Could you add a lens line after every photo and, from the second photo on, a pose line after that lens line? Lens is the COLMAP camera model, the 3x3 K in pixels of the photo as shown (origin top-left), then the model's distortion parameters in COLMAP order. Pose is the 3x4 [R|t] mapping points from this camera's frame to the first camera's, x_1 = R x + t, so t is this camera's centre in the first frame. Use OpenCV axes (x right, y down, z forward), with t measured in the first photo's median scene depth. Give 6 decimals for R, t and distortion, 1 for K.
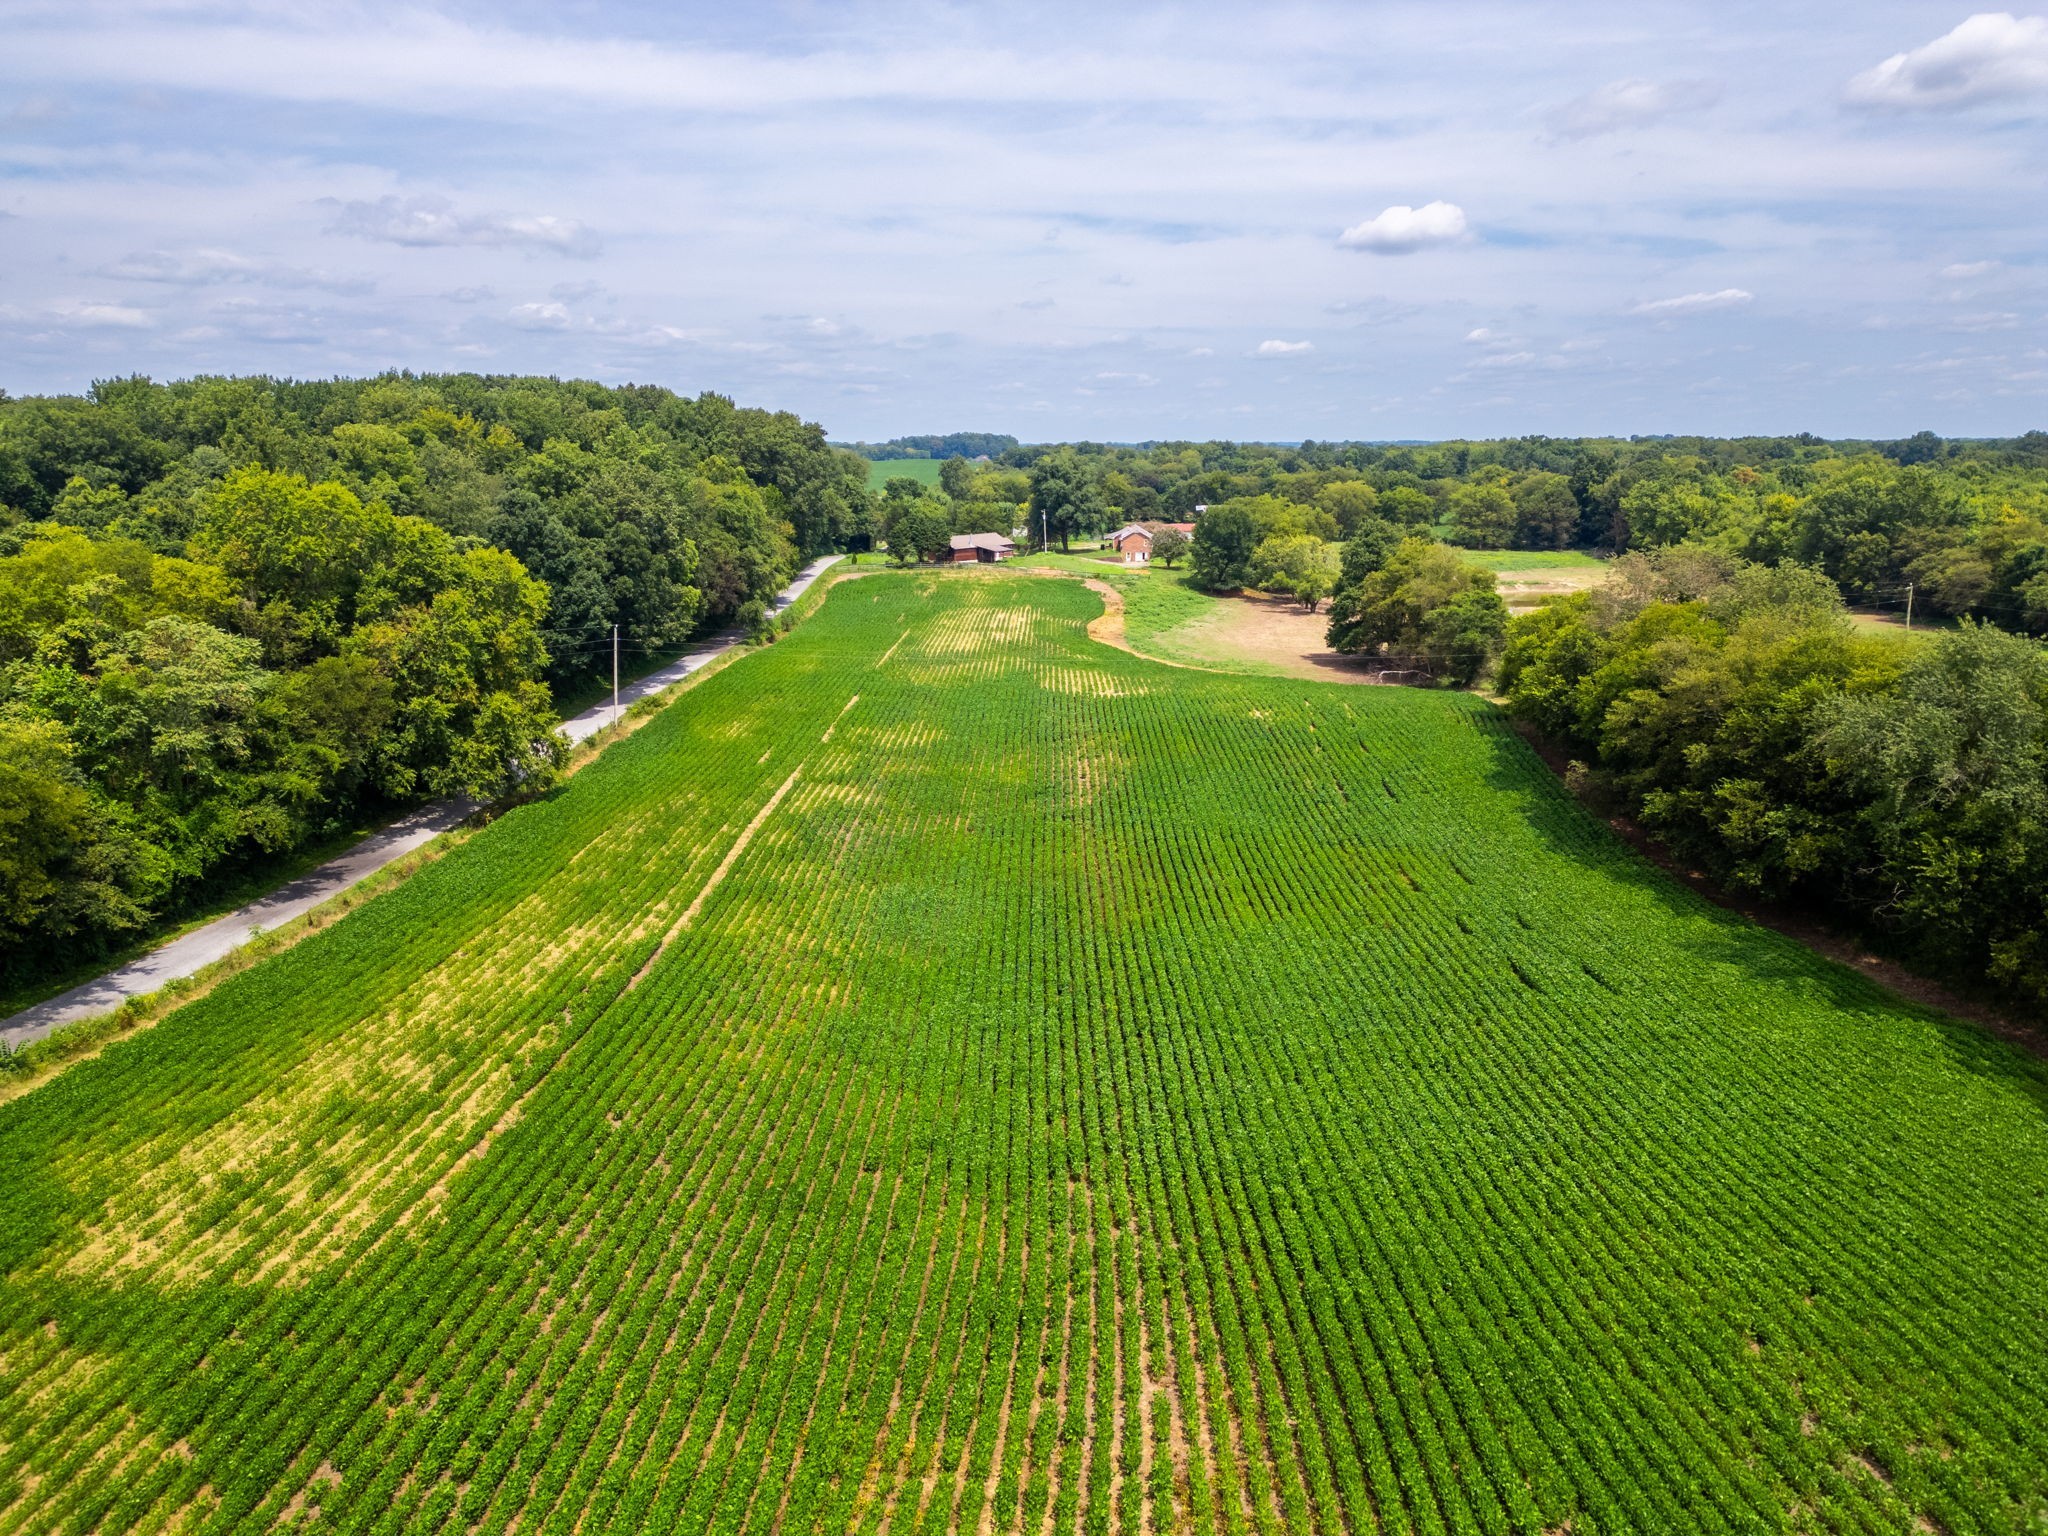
lens RADIAL K [[1438.1, 0, 1023.3], [0, 1438.1, 762.5], [0, 0, 1]] dist [0.091111, -0.091013]
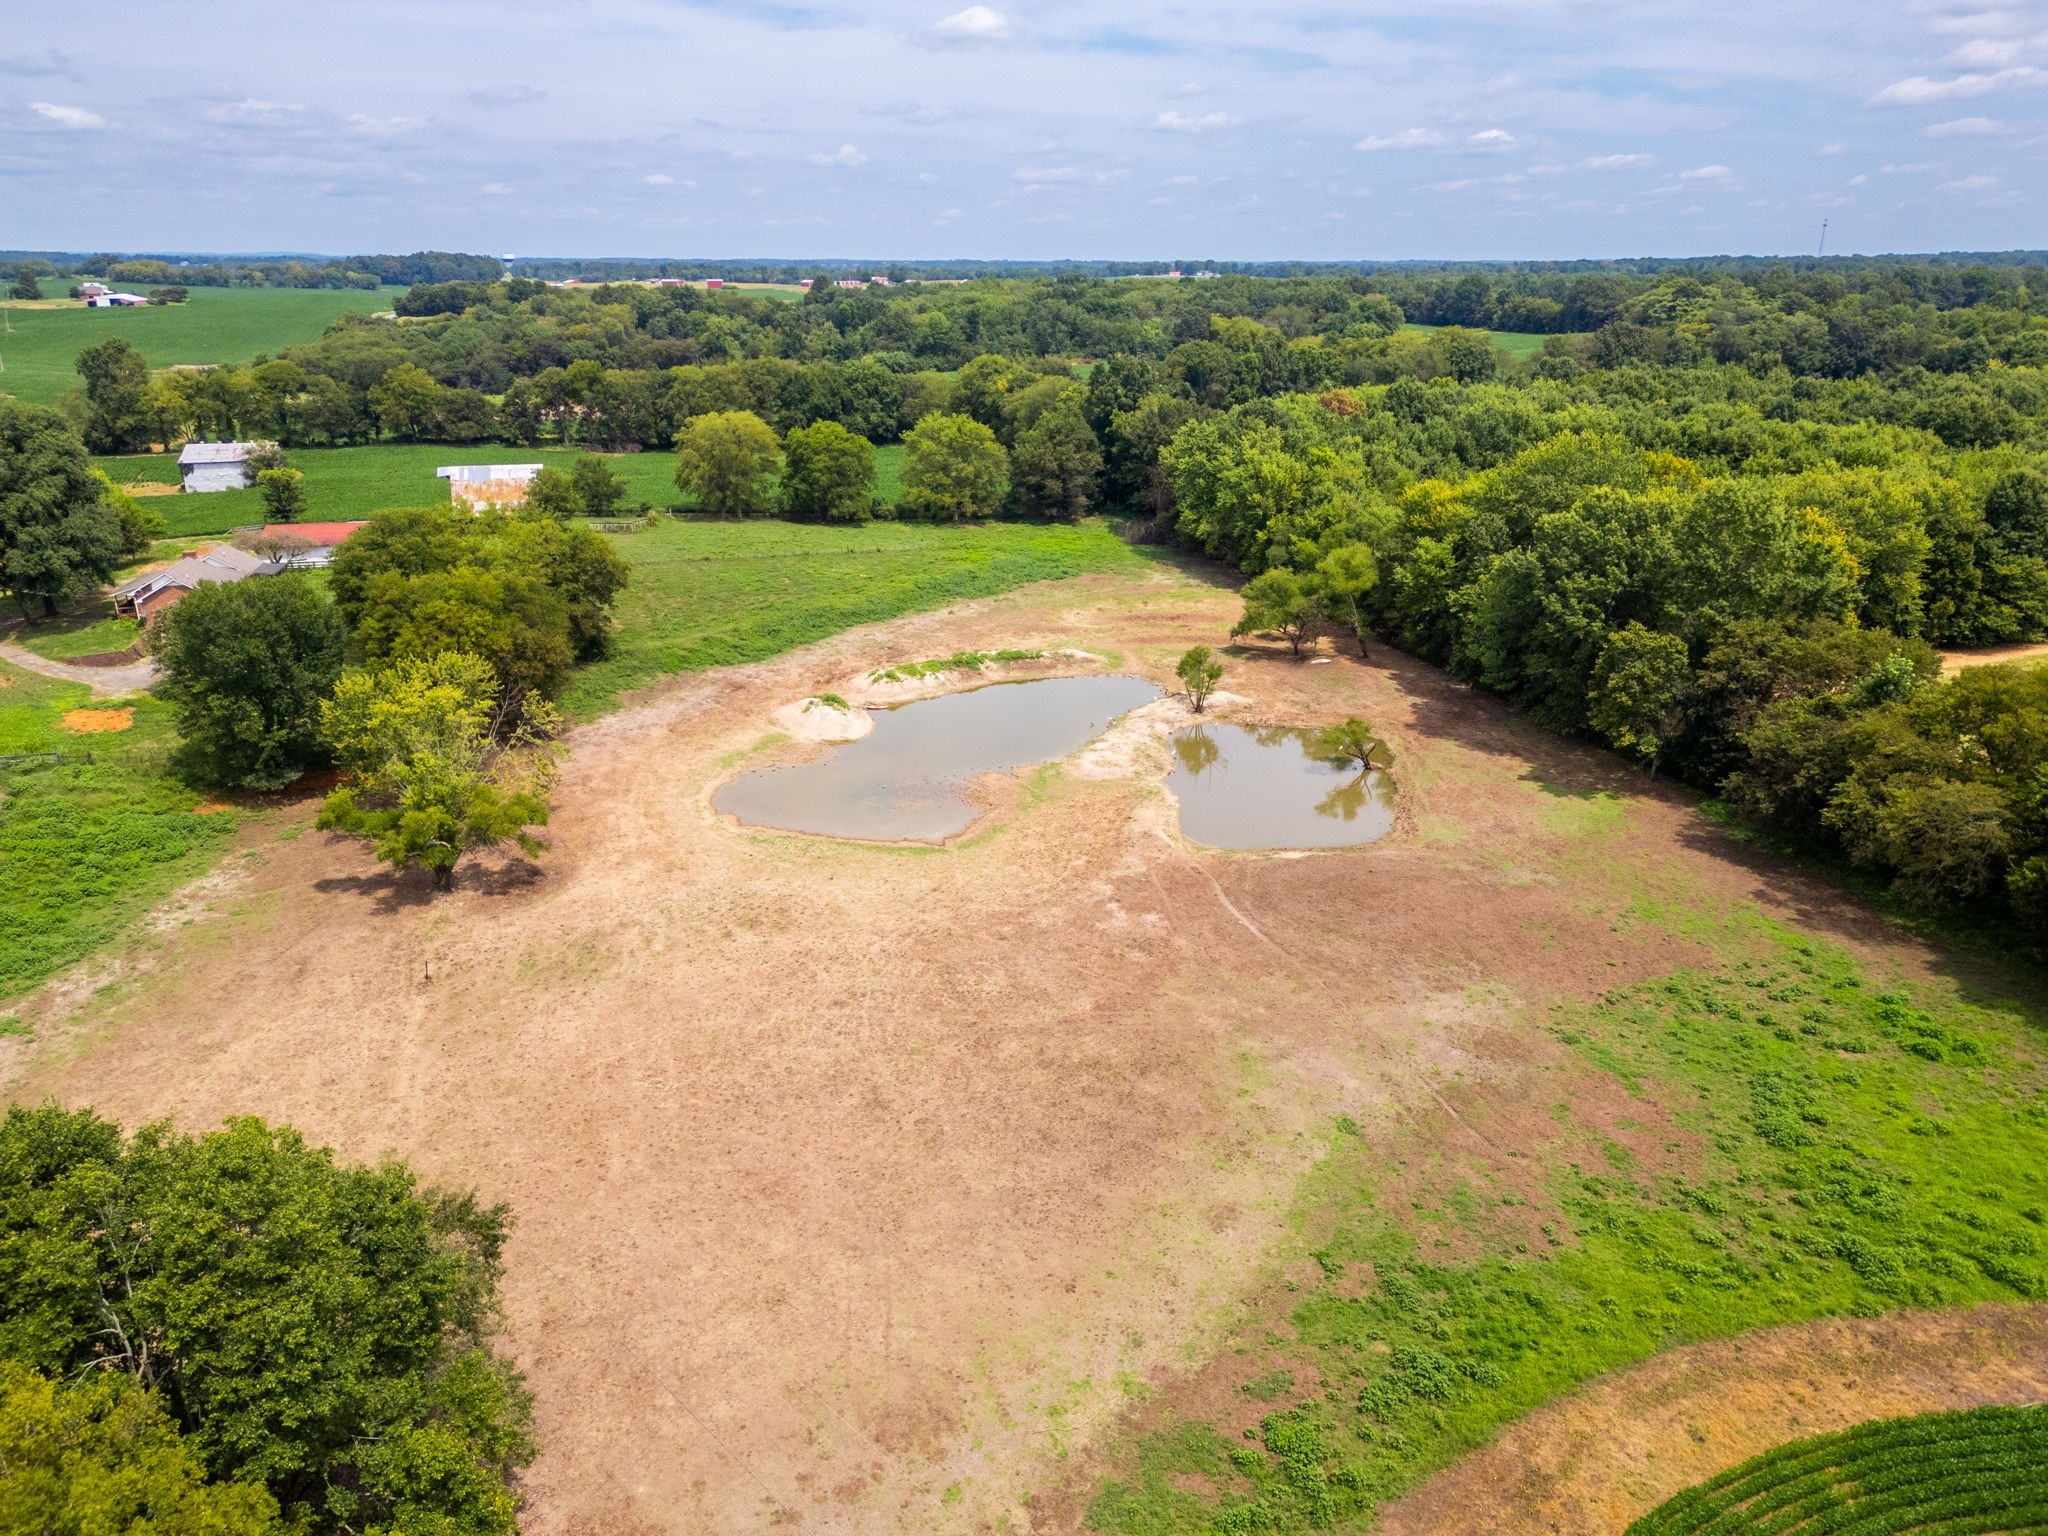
lens RADIAL K [[1446.0, 0, 1026.6], [0, 1446.0, 763.4], [0, 0, 1]] dist [0.074708, -0.067853]
pose [[0.958258, -0.092915, 0.270386, 0.242683], [0.060868, 0.990338, 0.124600, -0.173440], [-0.279351, -0.102941, 0.954655, 0.571941]]
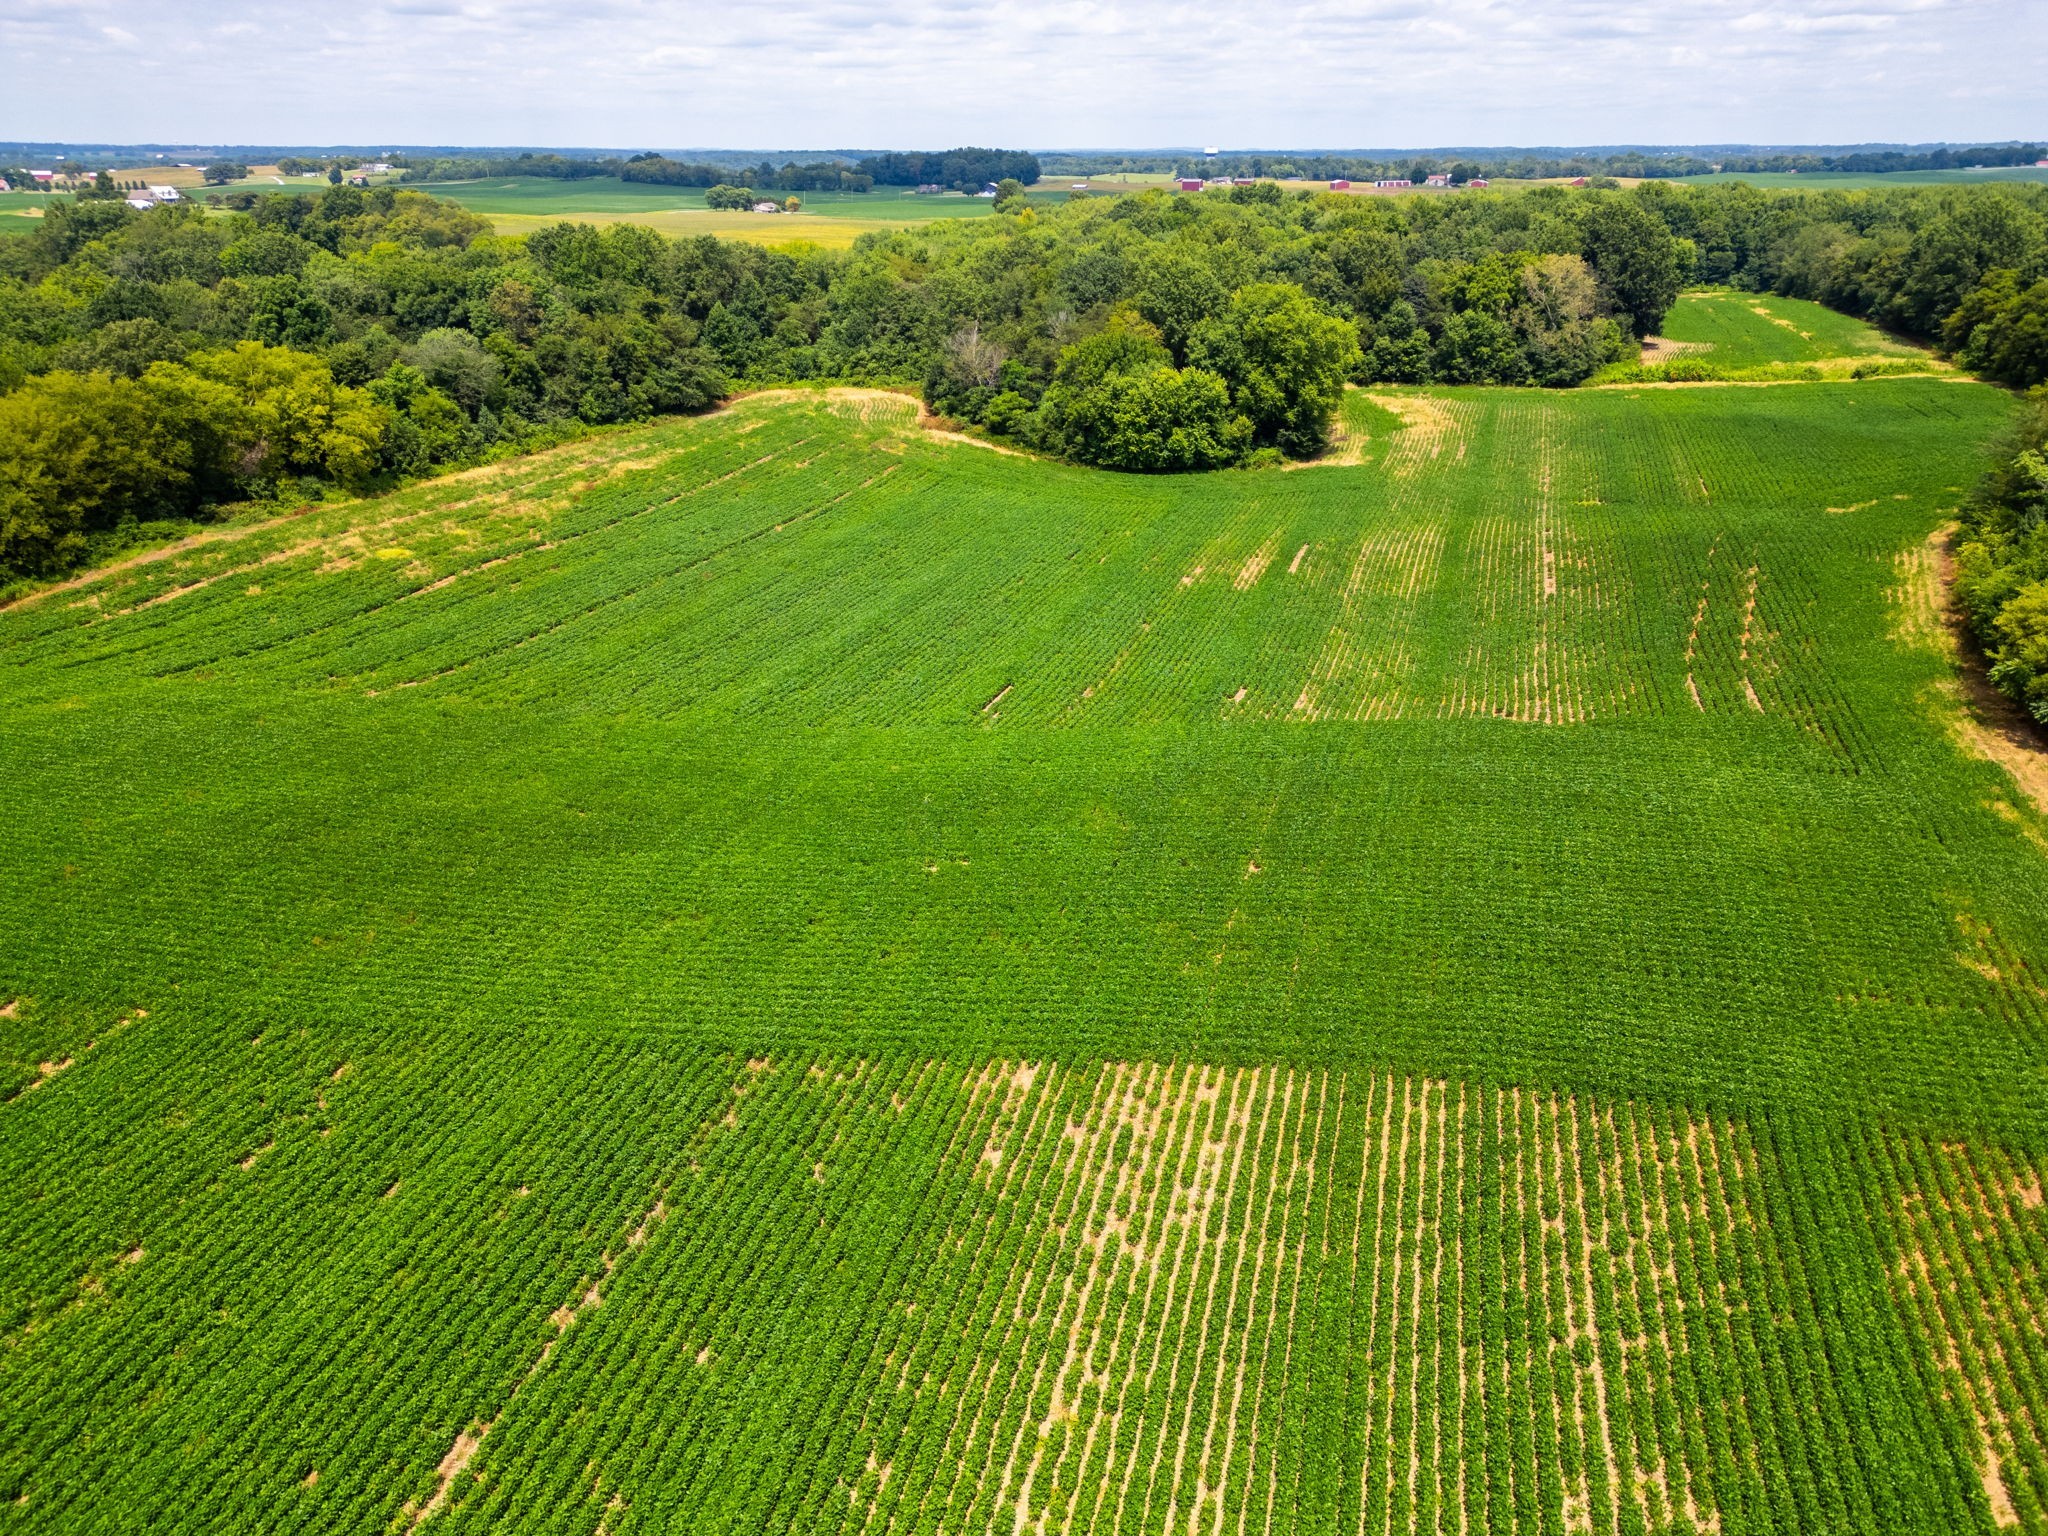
lens RADIAL K [[1425.5, 0, 1025.6], [0, 1425.5, 780.8], [0, 0, 1]] dist [0.064911, -0.051419]
pose [[0.962447, 0.107515, -0.249270, 1.559703], [-0.056640, 0.977551, 0.202943, -0.473595], [0.265494, -0.181204, 0.946931, 1.897788]]
